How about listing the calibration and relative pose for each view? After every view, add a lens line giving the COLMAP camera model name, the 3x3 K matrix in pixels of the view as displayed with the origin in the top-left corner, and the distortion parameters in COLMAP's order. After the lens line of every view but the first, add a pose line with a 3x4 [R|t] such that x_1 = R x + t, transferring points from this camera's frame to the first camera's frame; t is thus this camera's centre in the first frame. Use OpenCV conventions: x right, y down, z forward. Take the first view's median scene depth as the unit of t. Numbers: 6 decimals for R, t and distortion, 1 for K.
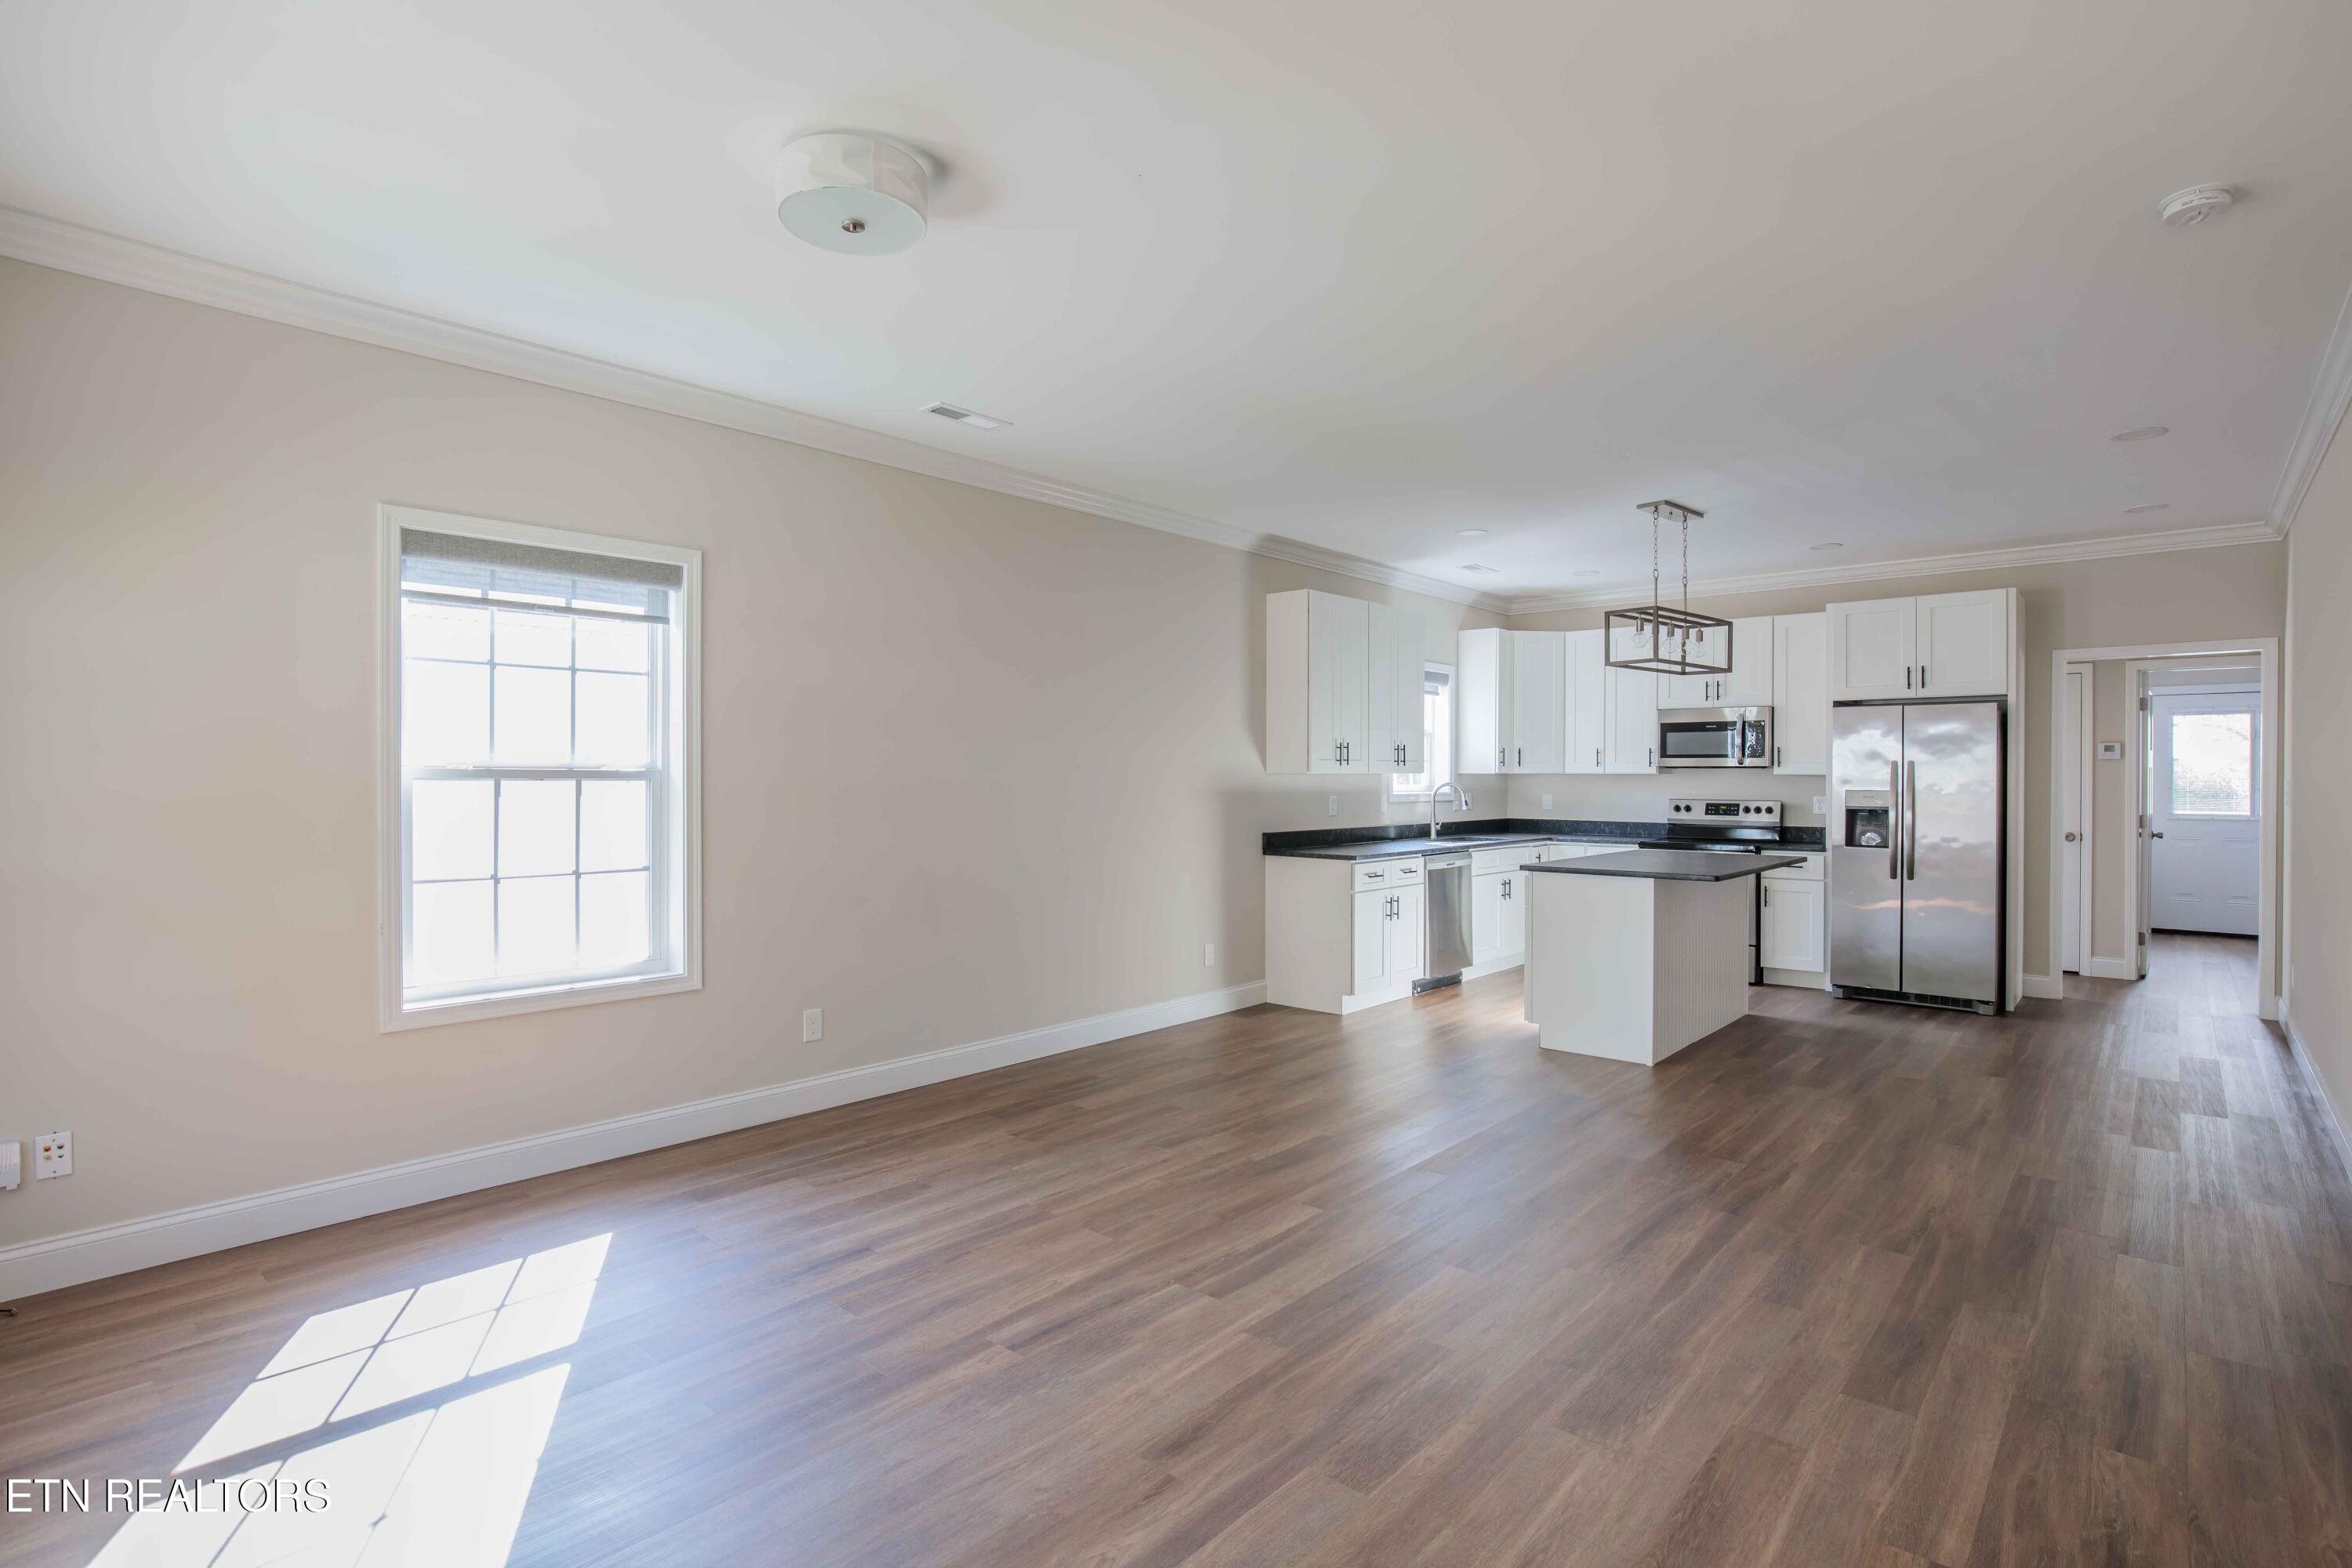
lens RADIAL K [[1115.6, 0, 1176.0], [0, 1115.6, 784.0], [0, 0, 1]] dist [-0.038864, 0.000160]
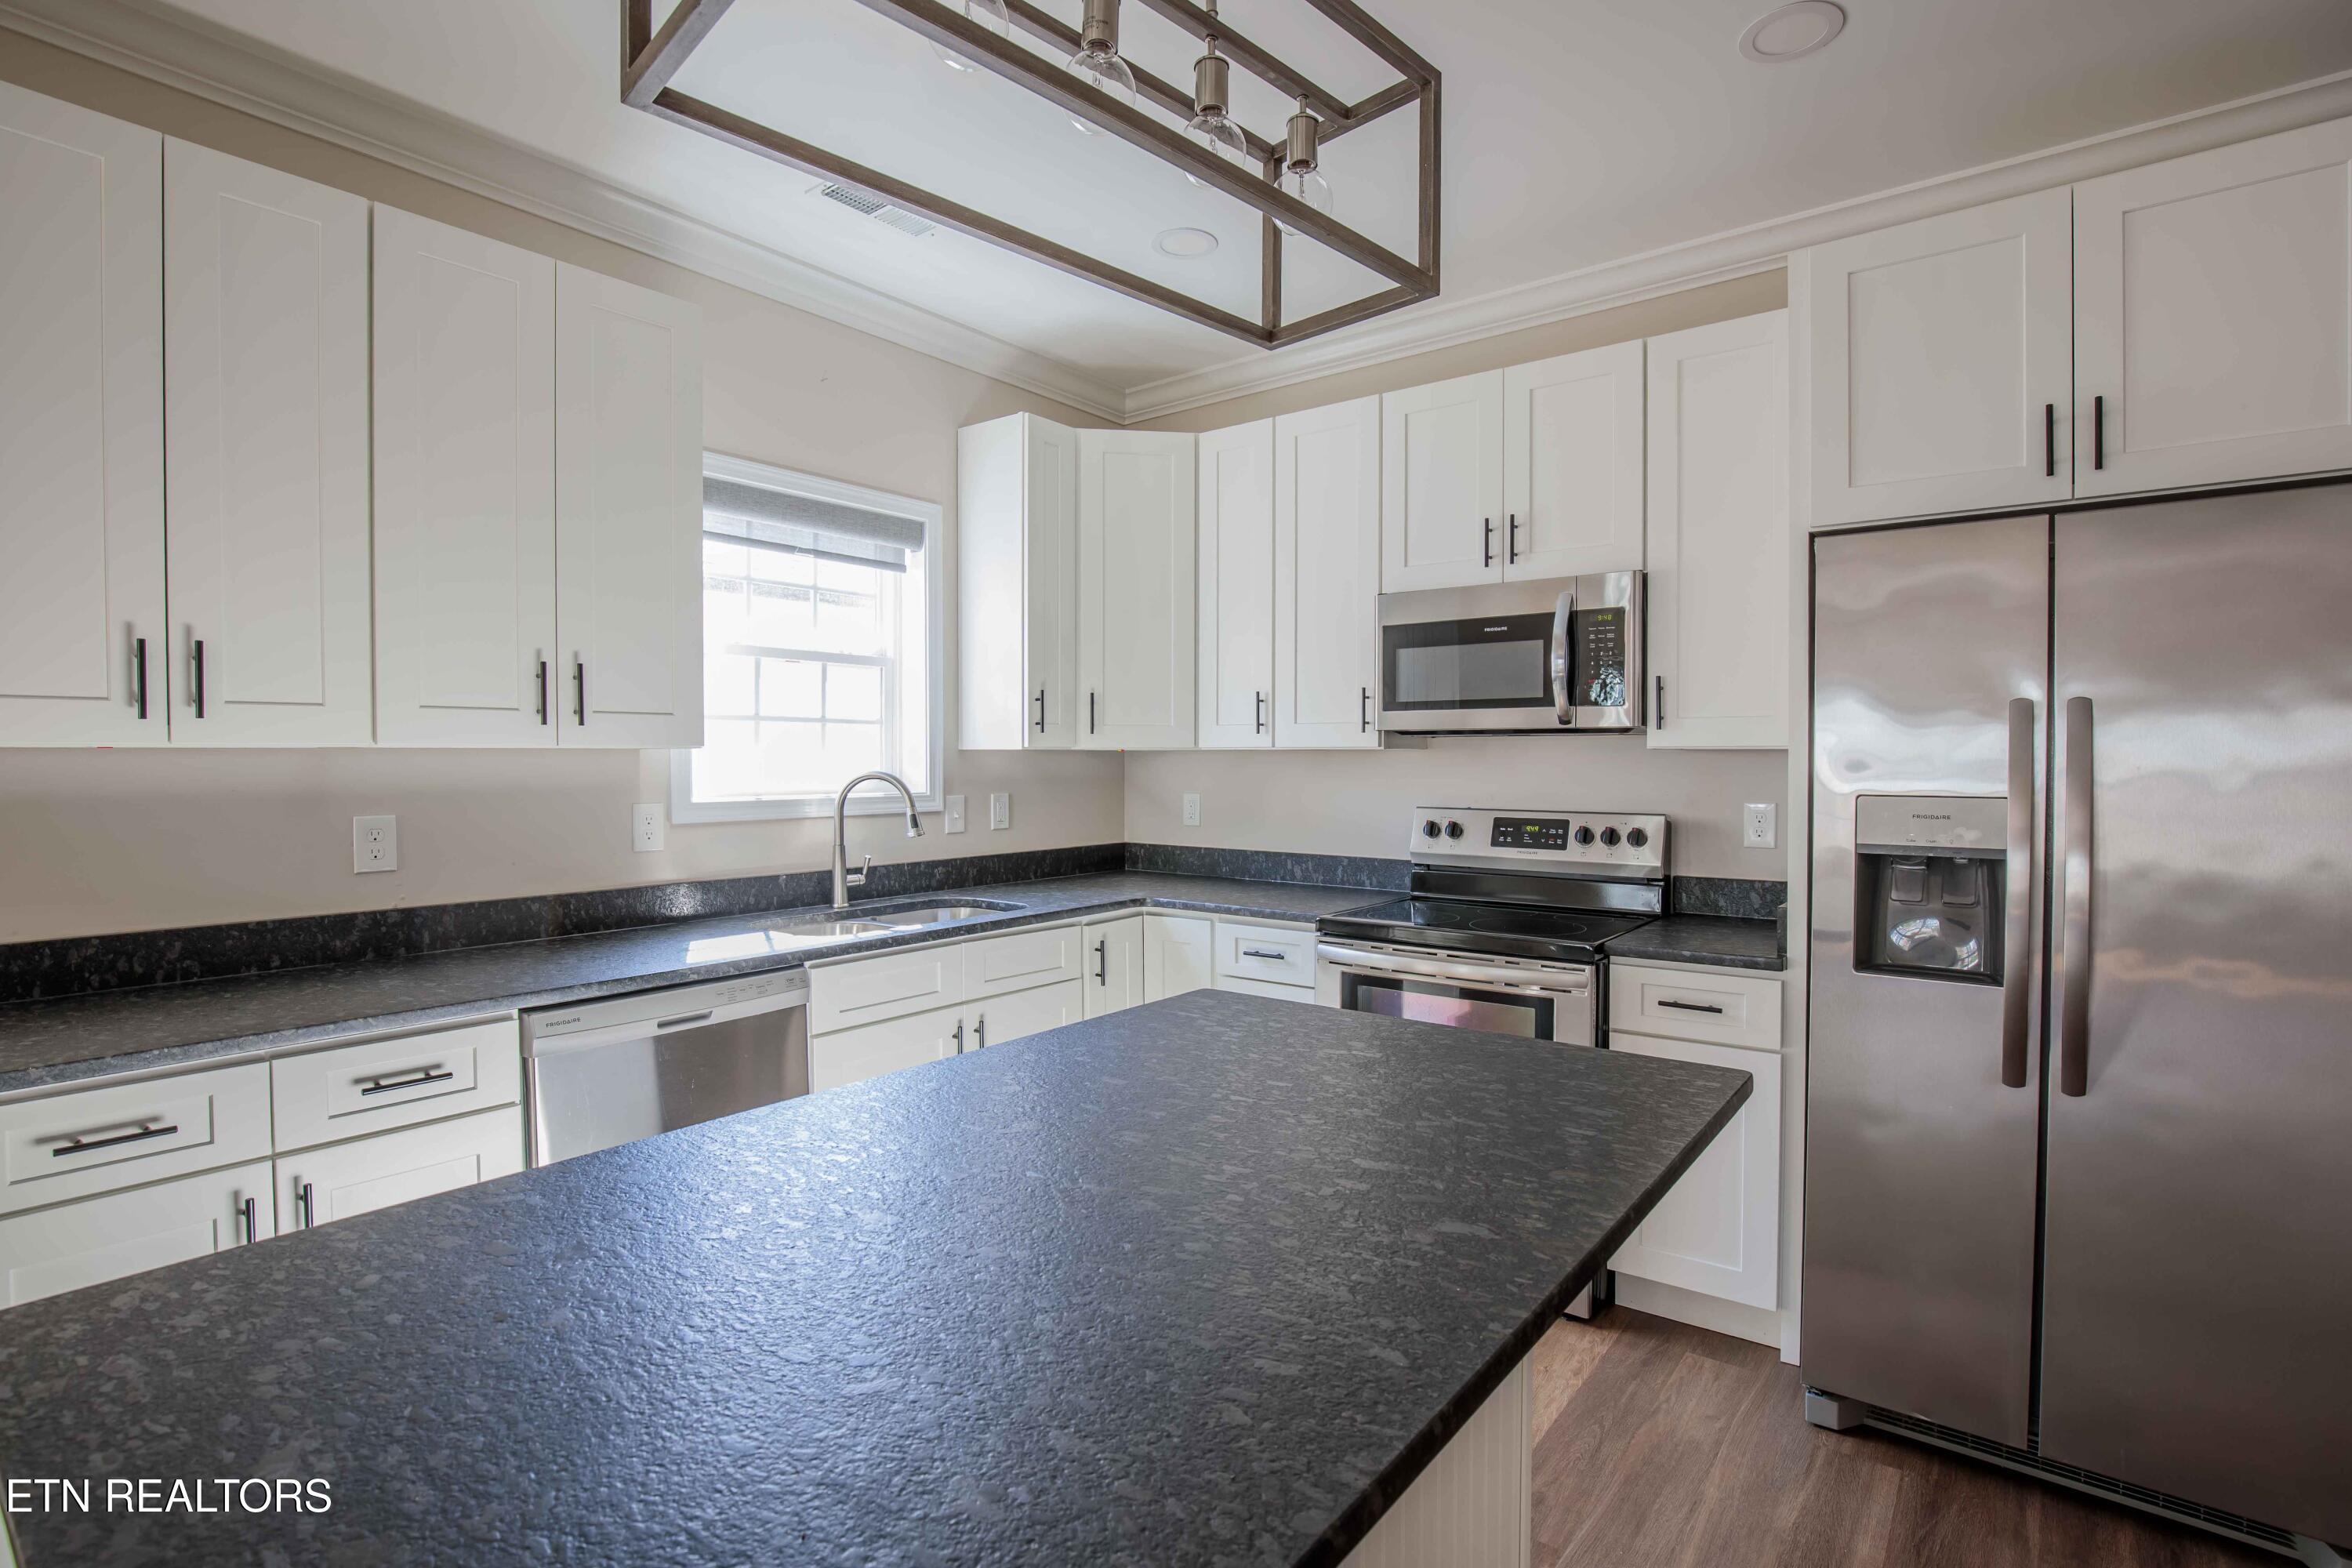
lens RADIAL K [[1135.1, 0, 1176.0], [0, 1135.1, 784.0], [0, 0, 1]] dist [-0.004081, -0.022944]
pose [[0.996759, -0.004380, 0.080320, 0.334354], [0.003246, 0.999893, 0.014245, -0.002223], [-0.080374, -0.013939, 0.996667, 0.597106]]
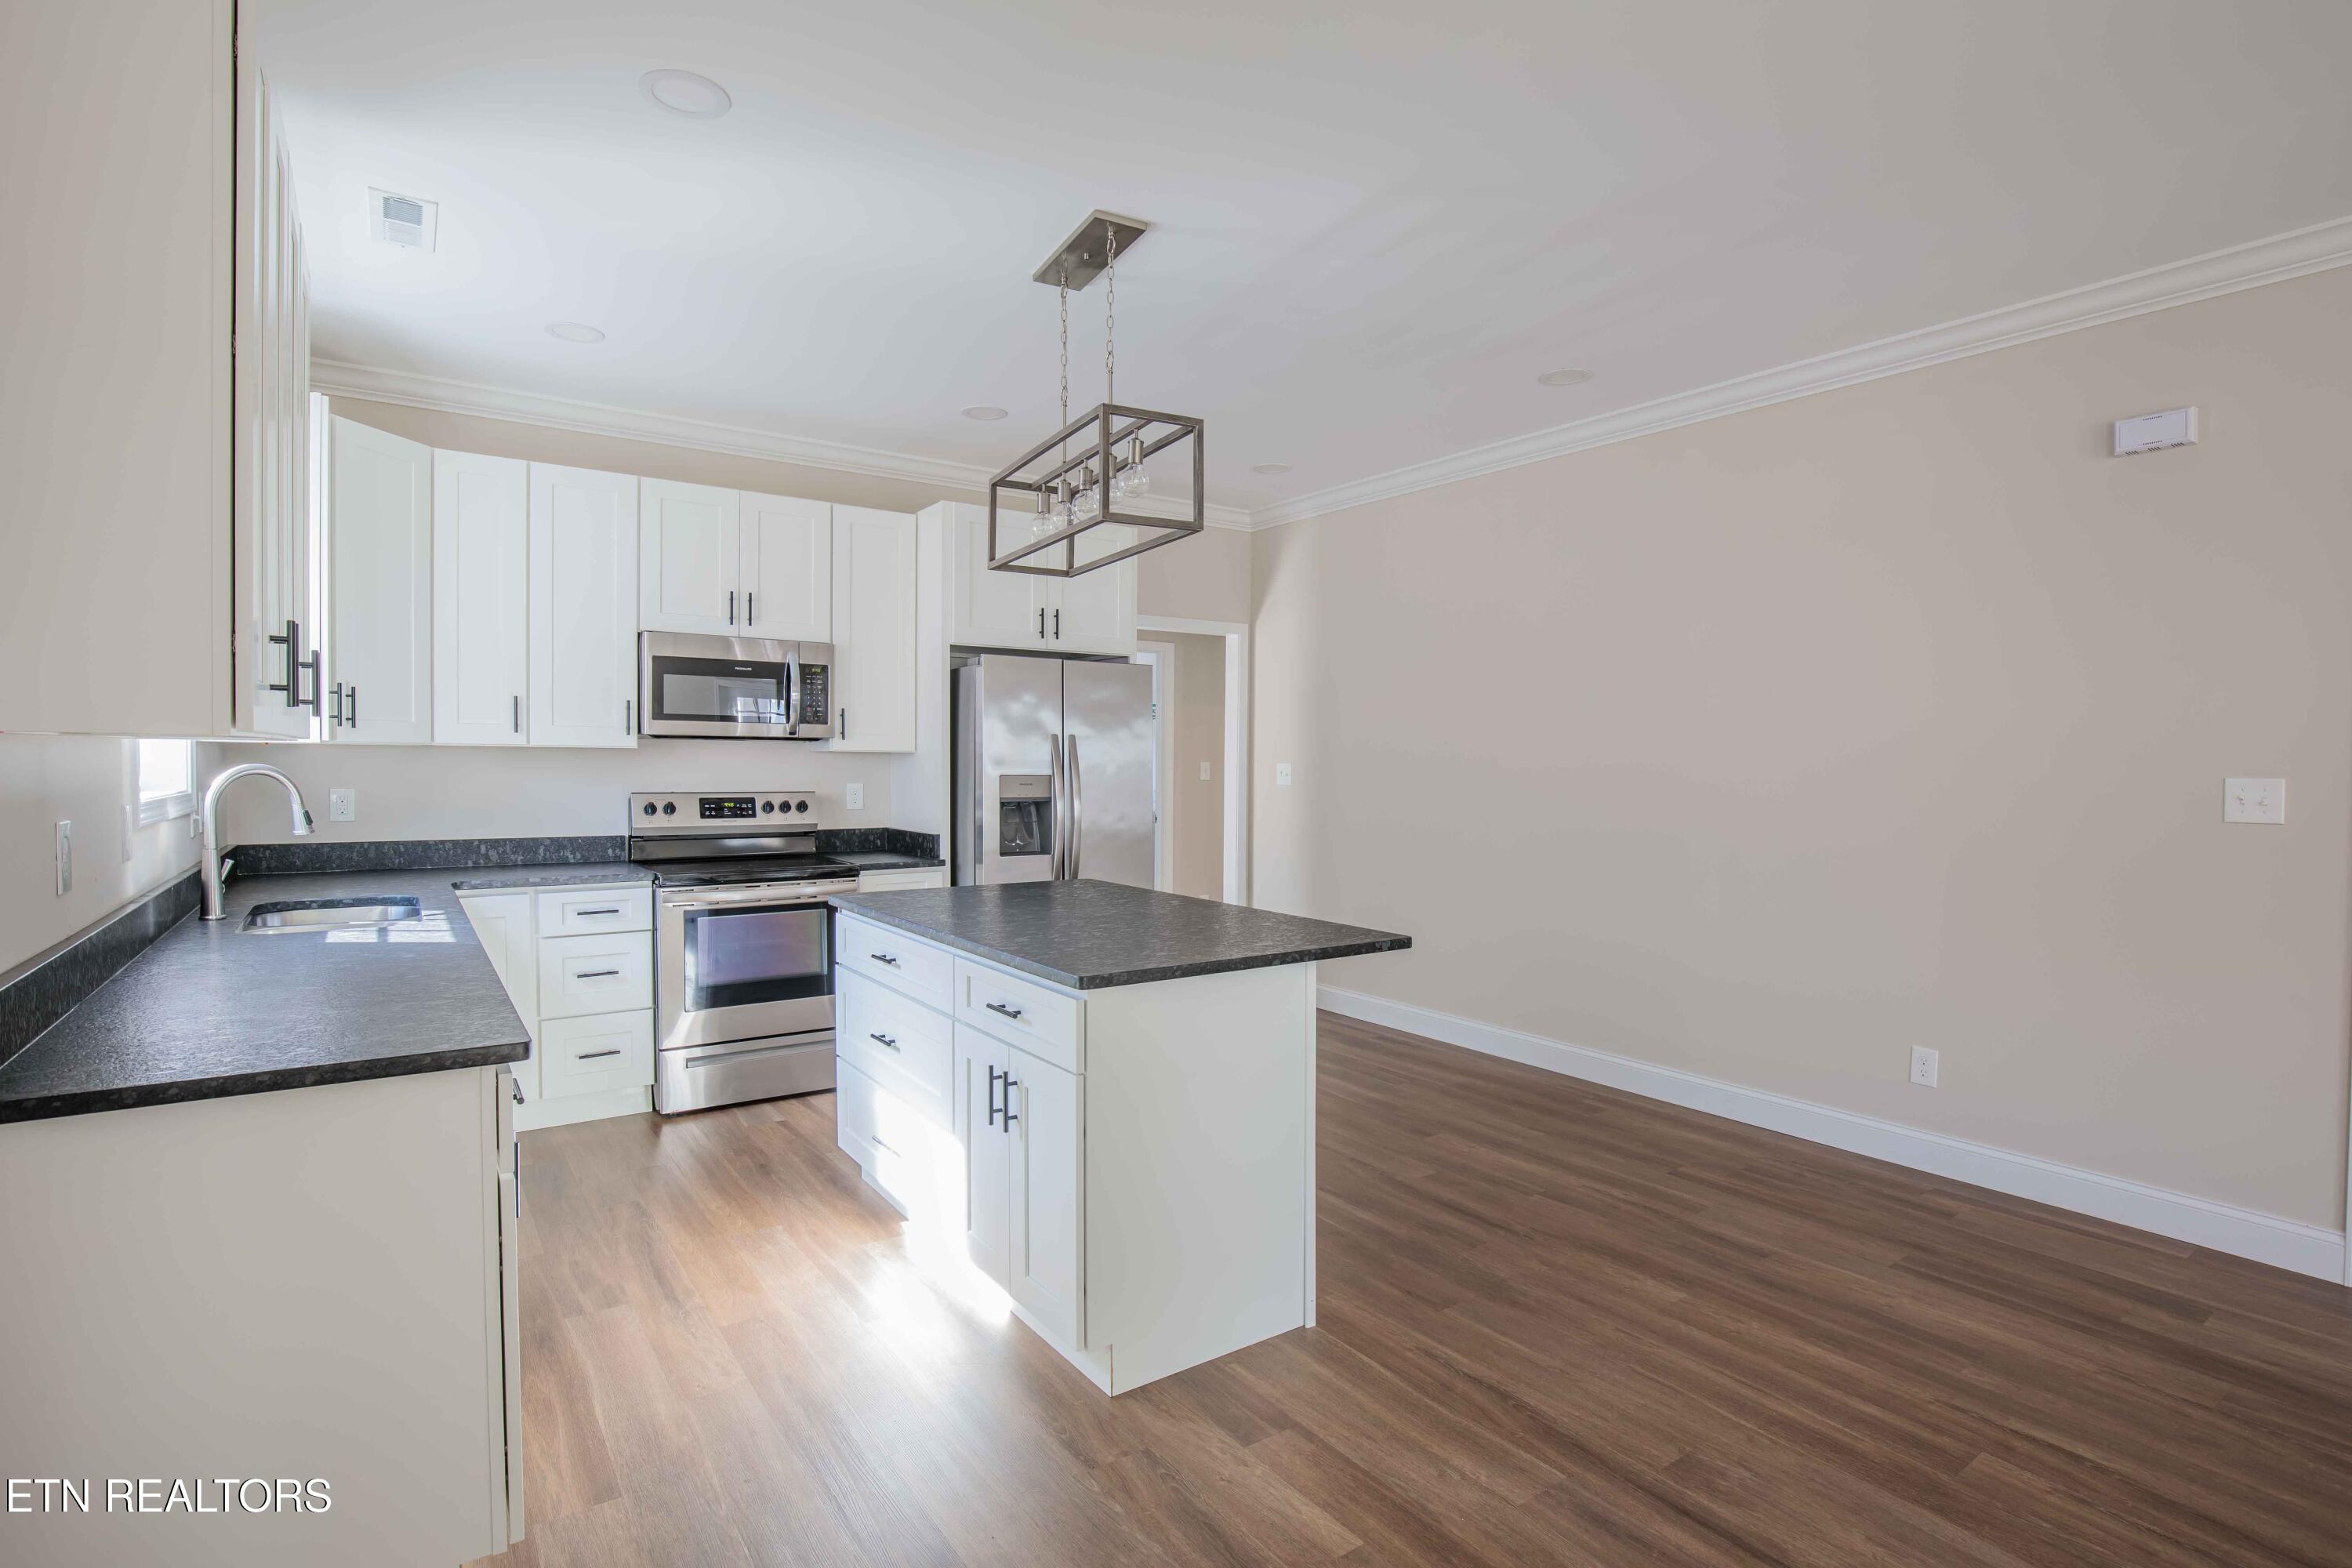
lens RADIAL K [[1115.6, 0, 1176.0], [0, 1115.6, 784.0], [0, 0, 1]] dist [-0.038864, 0.000160]
pose [[0.214813, -0.020046, 0.976449, -0.046472], [0.000471, 0.999791, 0.020422, -0.002423], [-0.976655, -0.003927, 0.214778, 0.644426]]
